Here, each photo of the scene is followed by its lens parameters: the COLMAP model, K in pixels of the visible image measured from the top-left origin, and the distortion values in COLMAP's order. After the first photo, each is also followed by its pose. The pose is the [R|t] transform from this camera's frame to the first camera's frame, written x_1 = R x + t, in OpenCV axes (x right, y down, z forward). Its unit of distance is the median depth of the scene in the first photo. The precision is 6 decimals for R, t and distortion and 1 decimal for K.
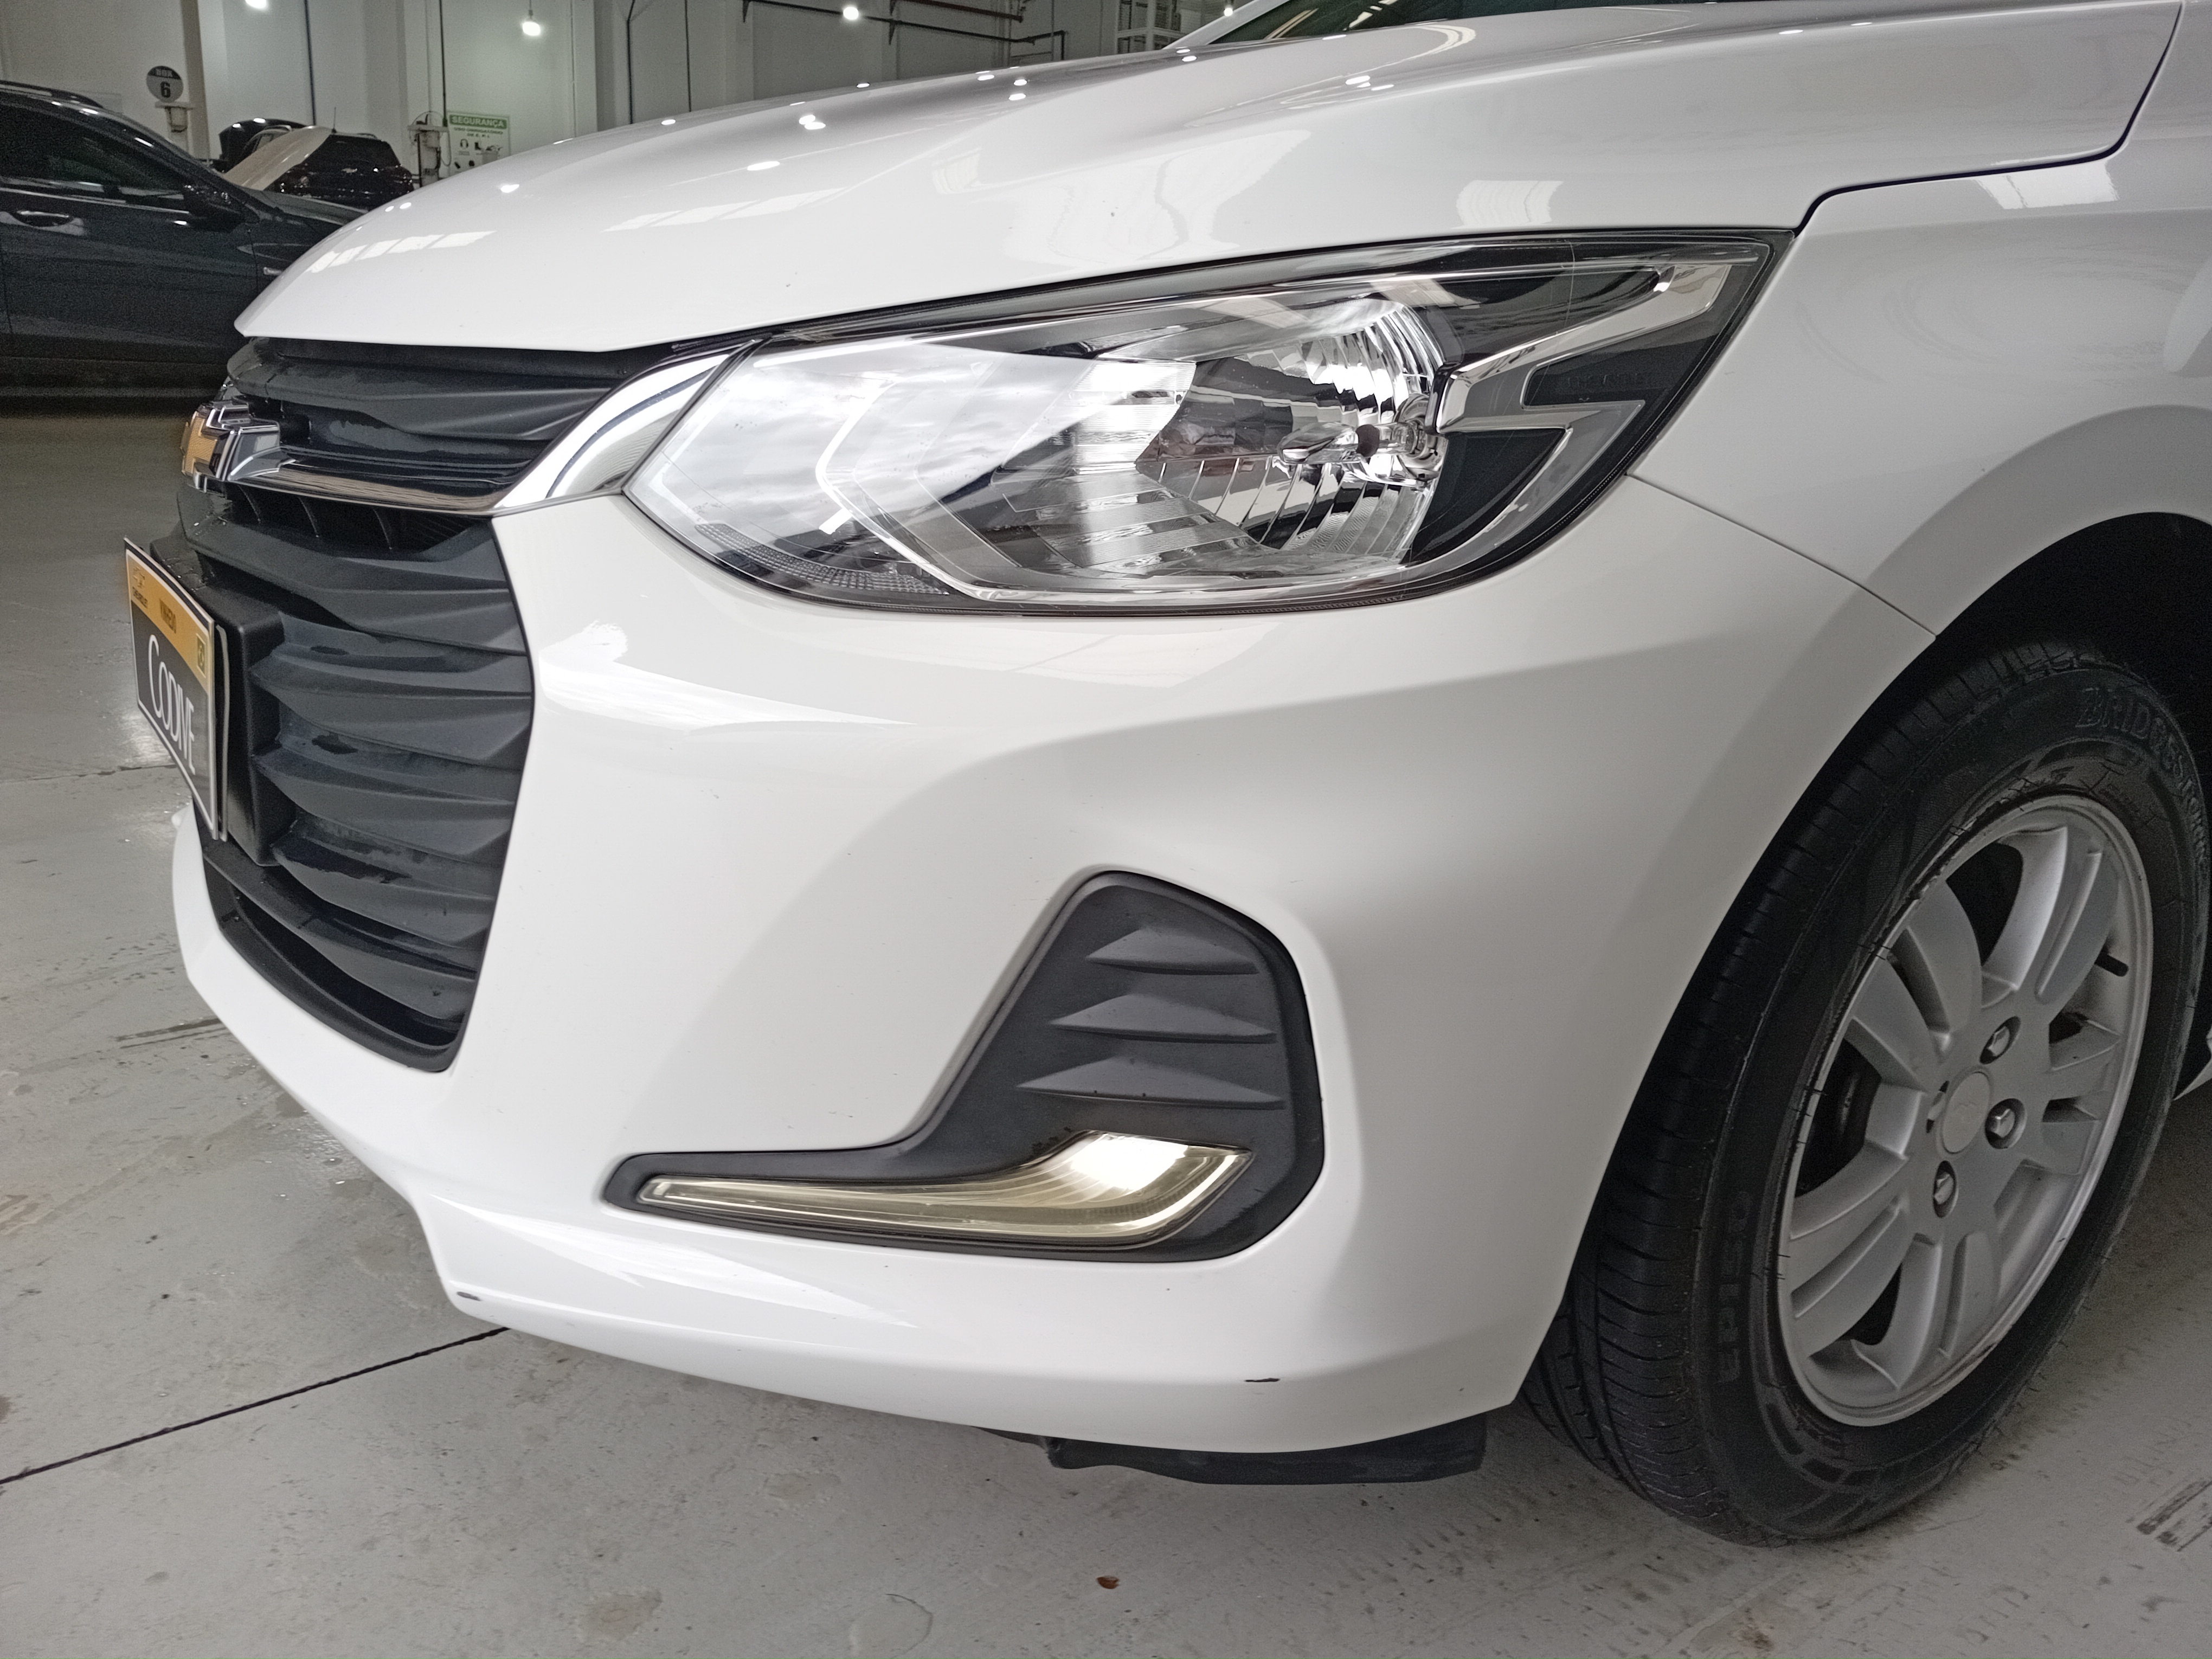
lens RADIAL K [[1758.8, 0, 1105.5], [0, 1758.8, 860.0], [0, 0, 1]] dist [0.008193, -0.041176]
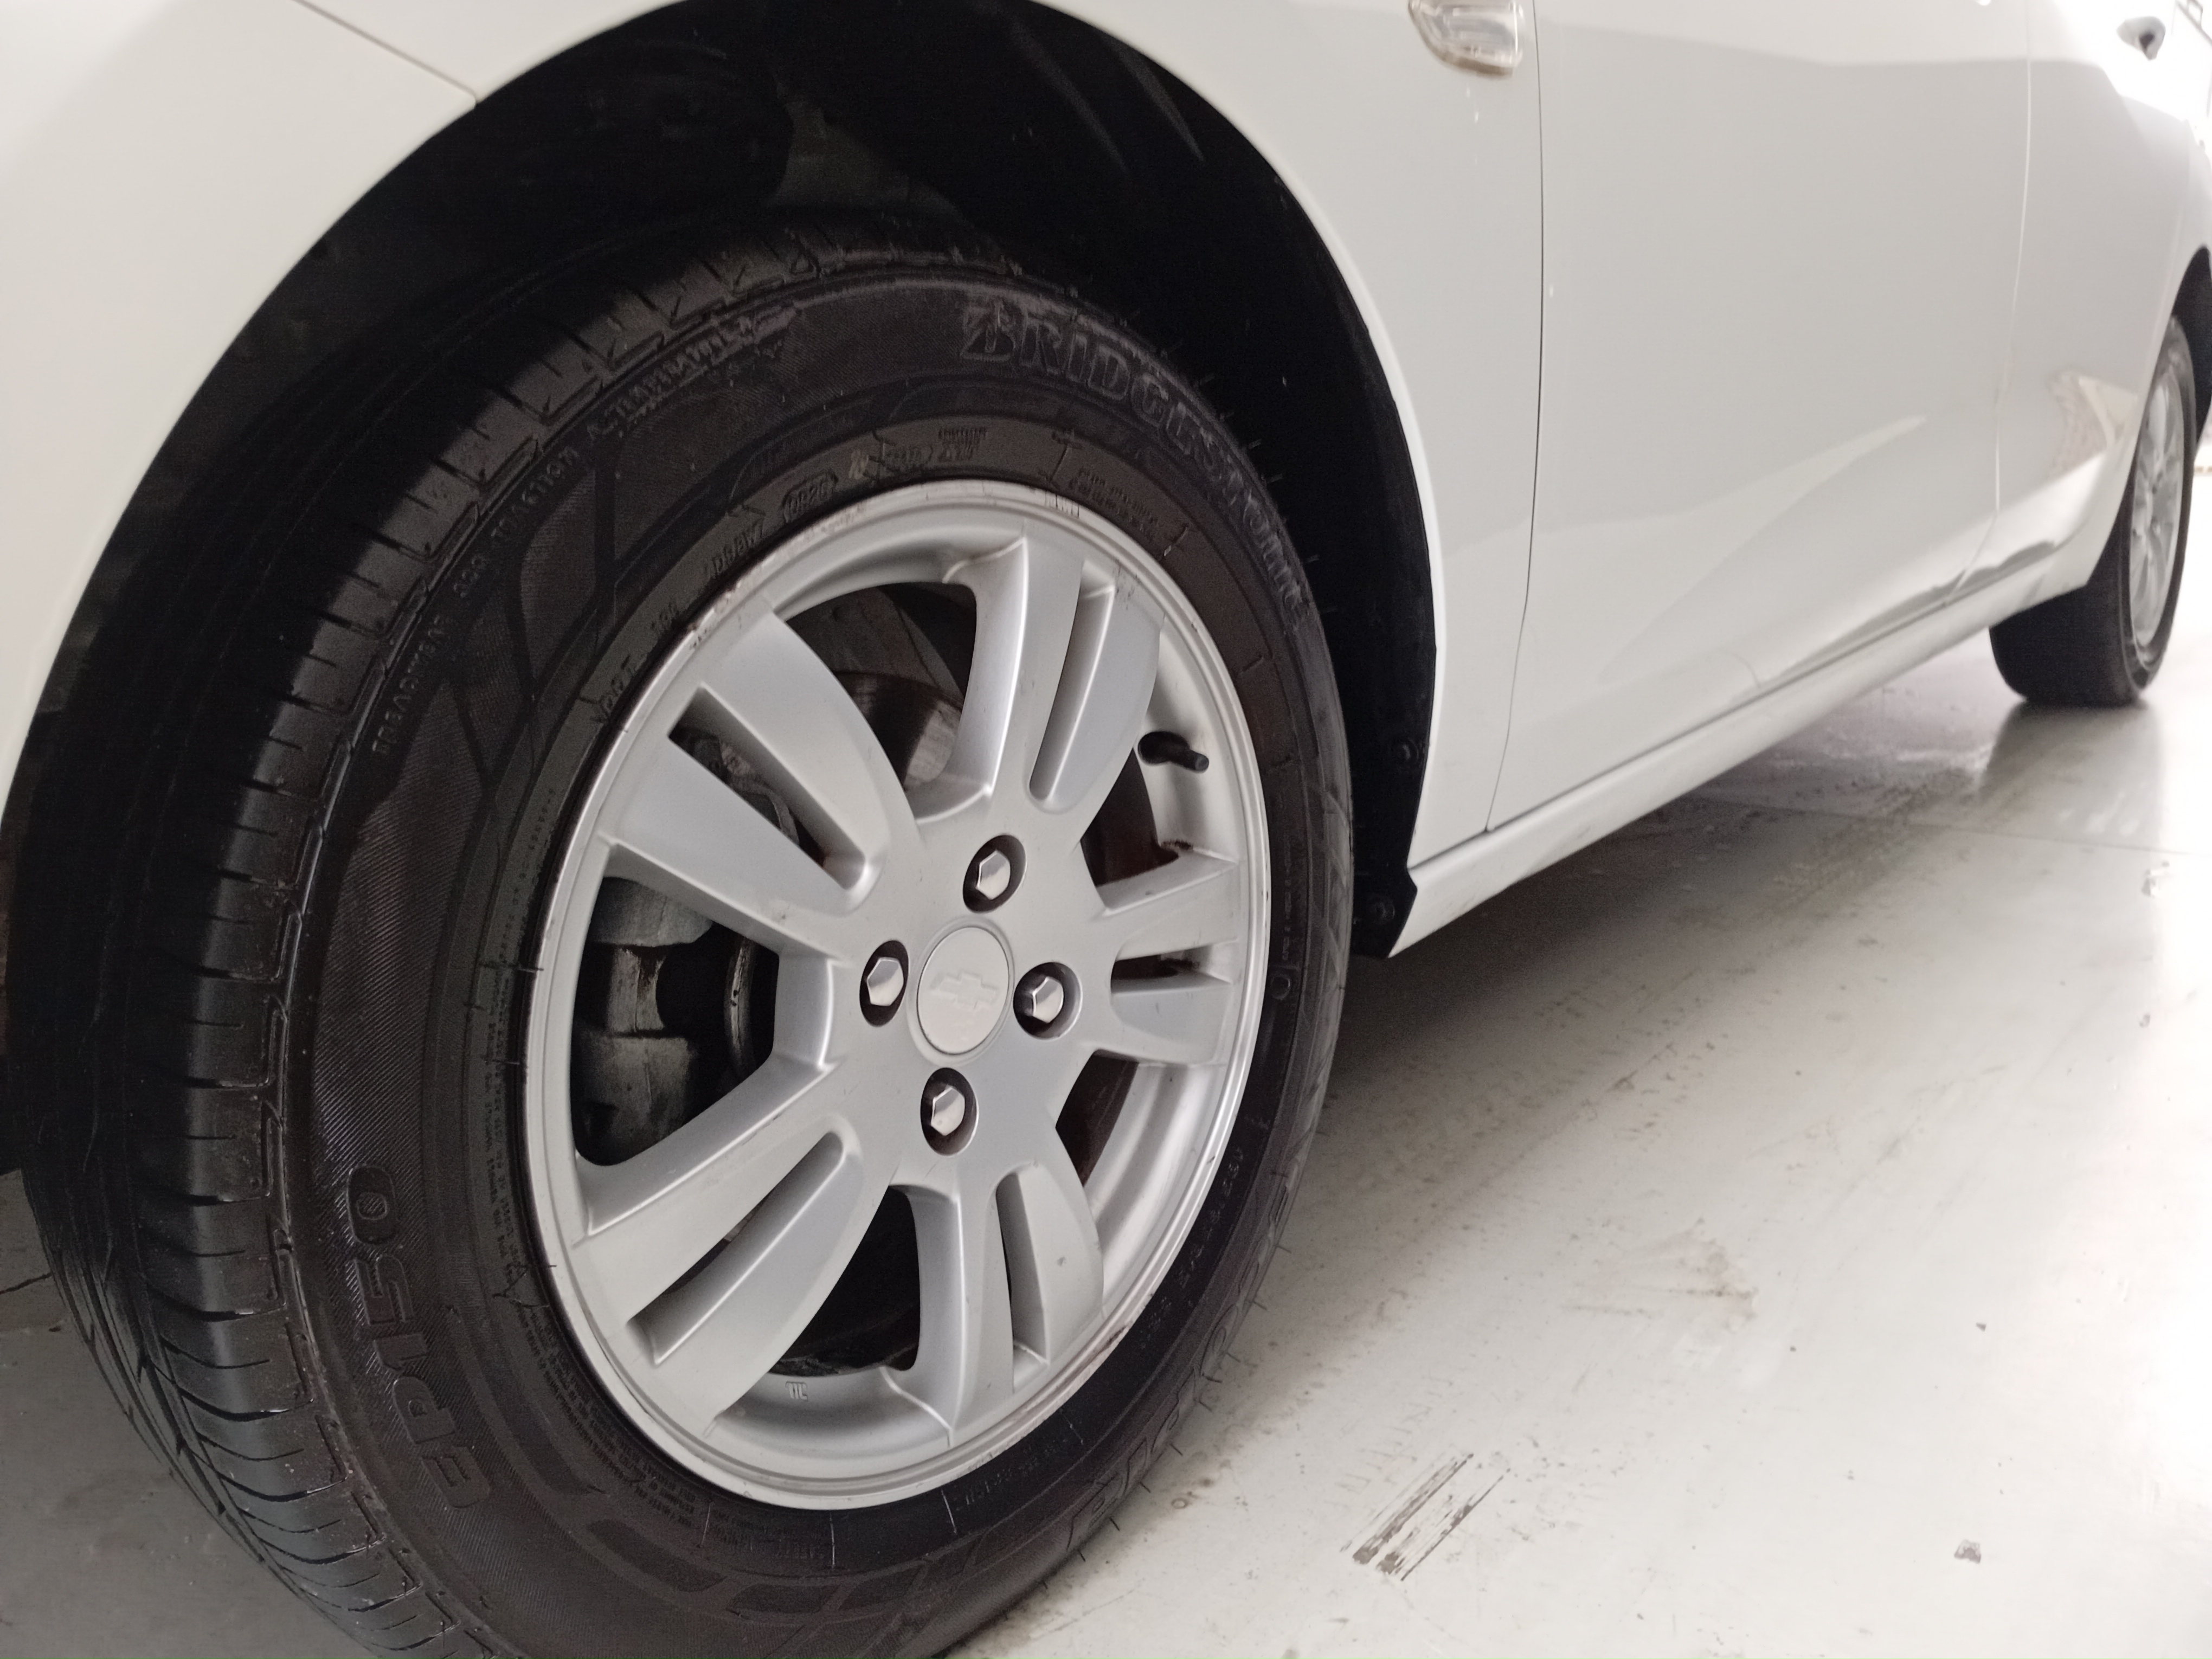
lens RADIAL K [[1722.3, 0, 1162.0], [0, 1722.3, 806.9], [0, 0, 1]] dist [-0.005408, -0.000947]
pose [[0.960040, -0.128912, 0.248403, 0.439541], [0.148438, 0.987010, -0.061467, 0.136016], [-0.237253, 0.095883, 0.966705, 0.376216]]
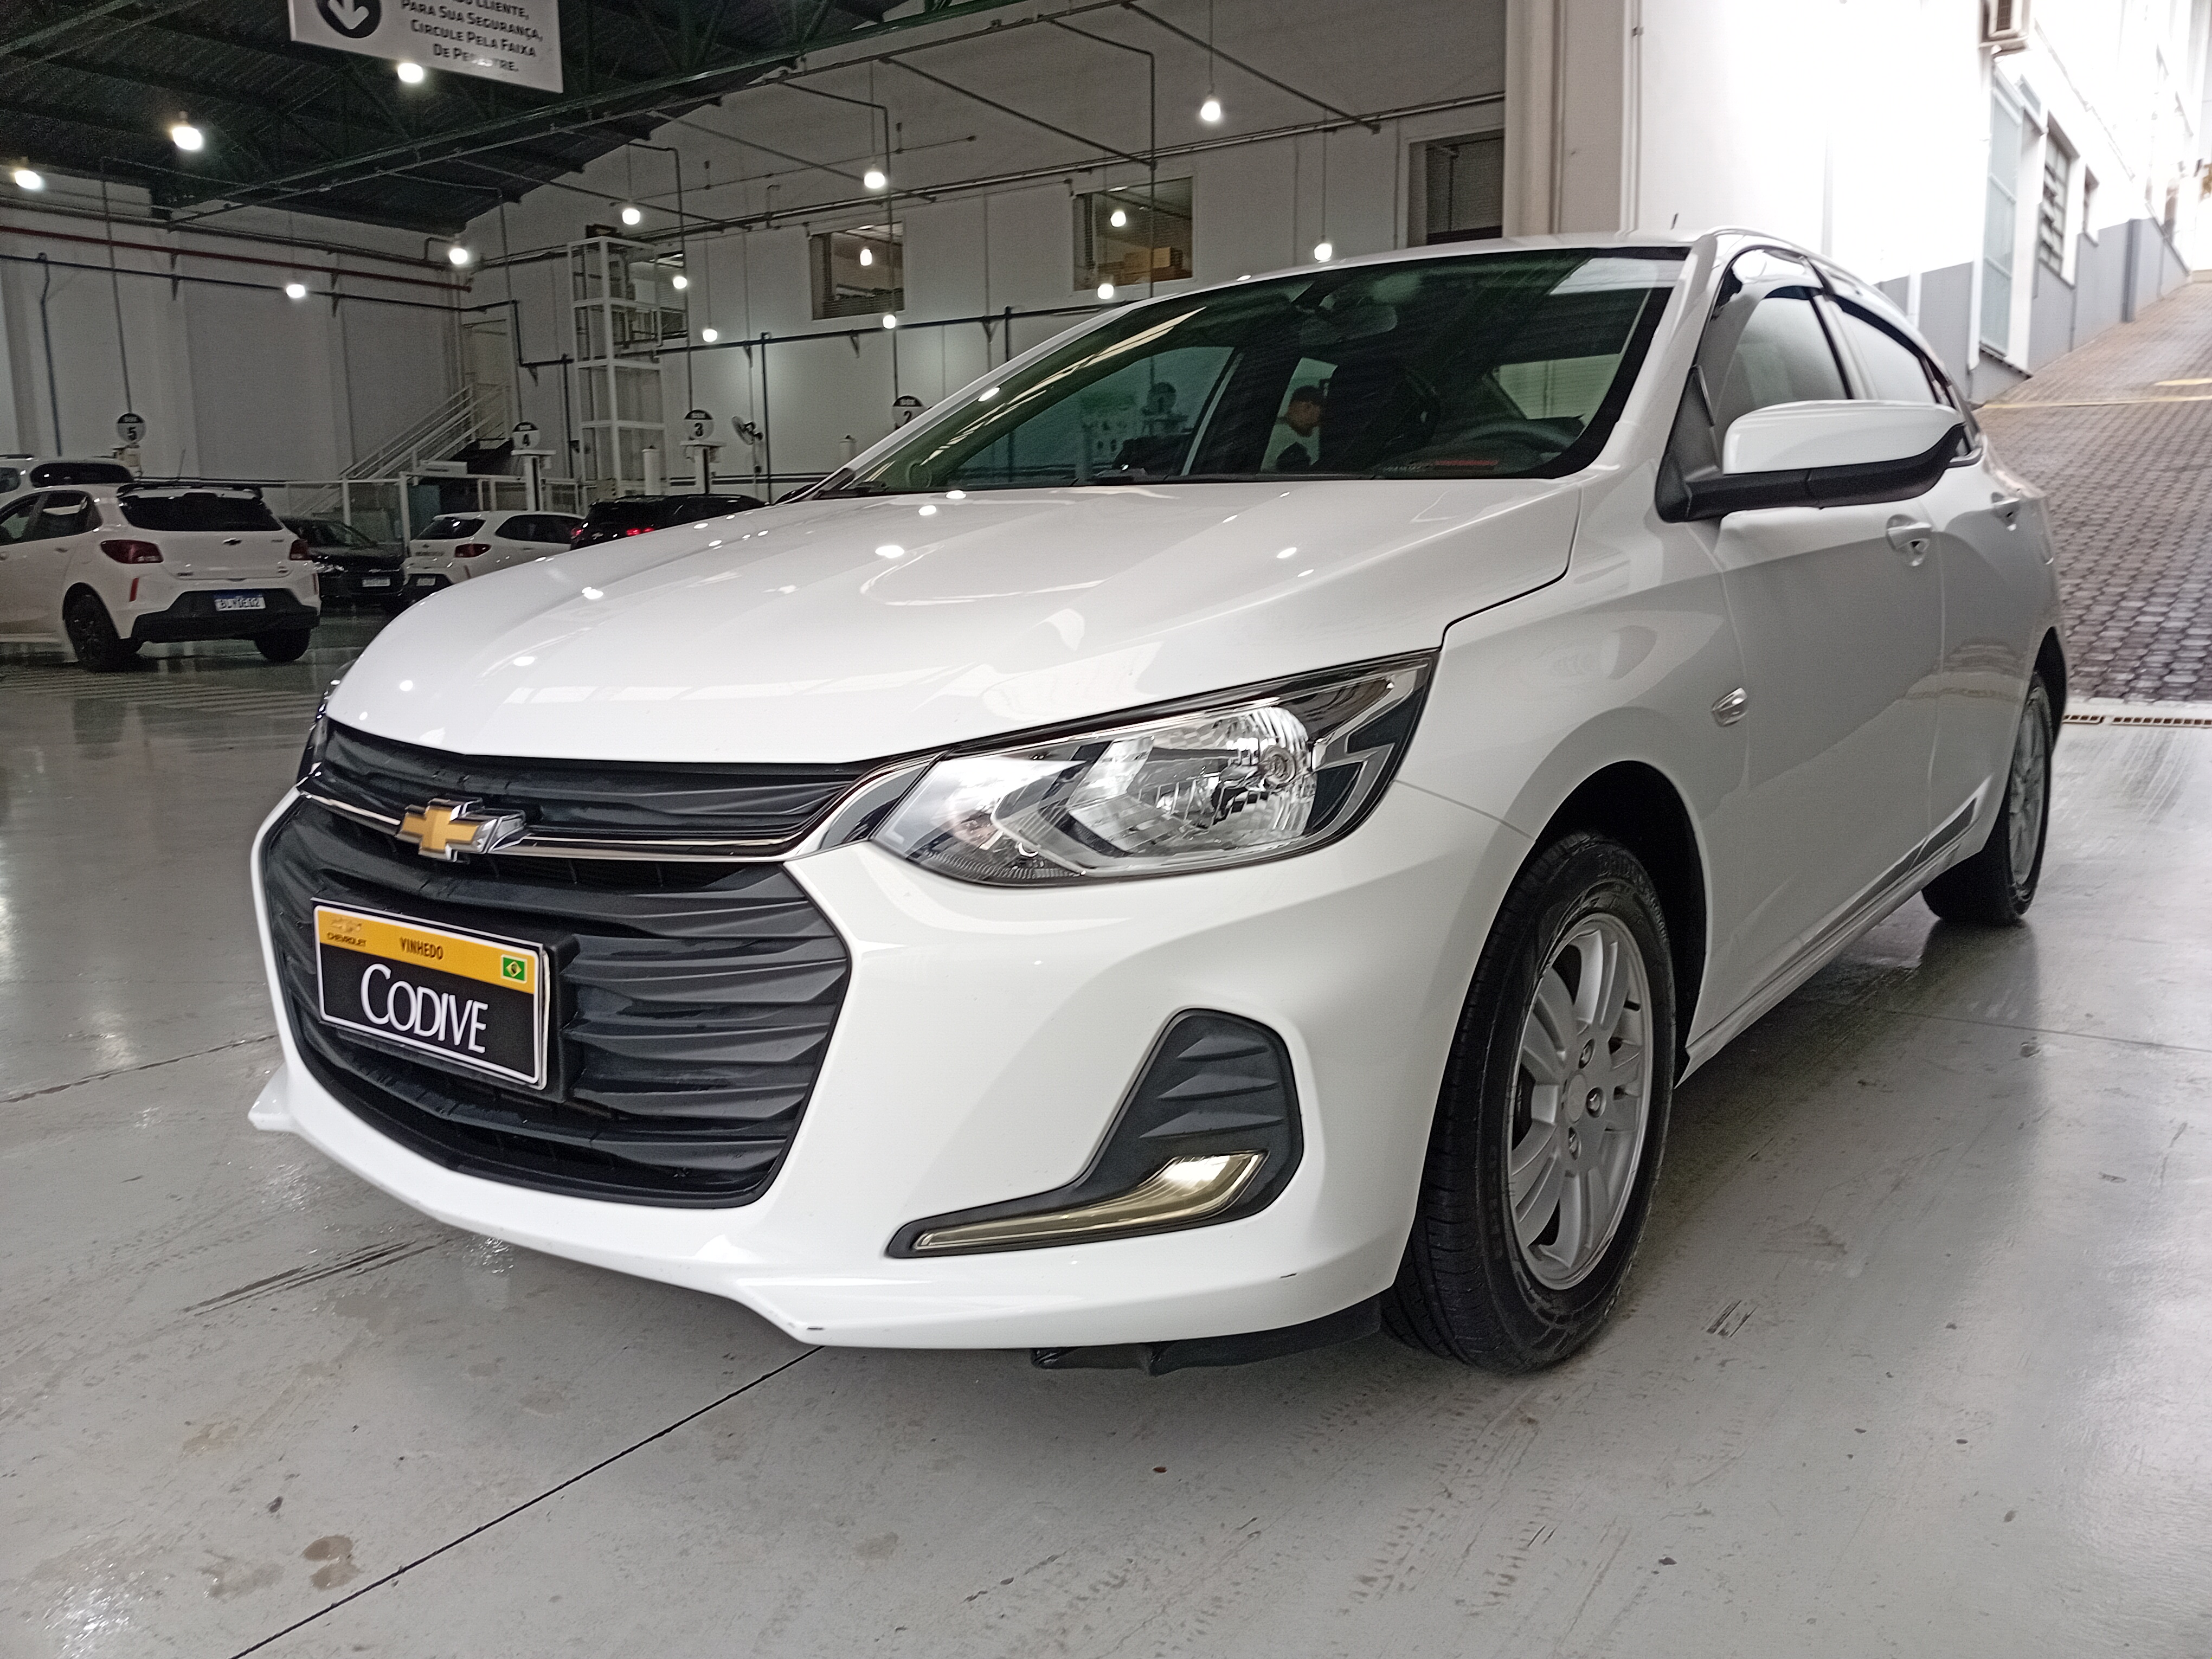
lens RADIAL K [[1743.2, 0, 1106.0], [0, 1743.2, 829.5], [0, 0, 1]] dist [0.097271, -0.211169]
pose [[0.951896, -0.105842, 0.287561, -0.471432], [0.144661, 0.982512, -0.117230, 0.018473], [-0.270125, 0.153190, 0.950561, -0.633912]]
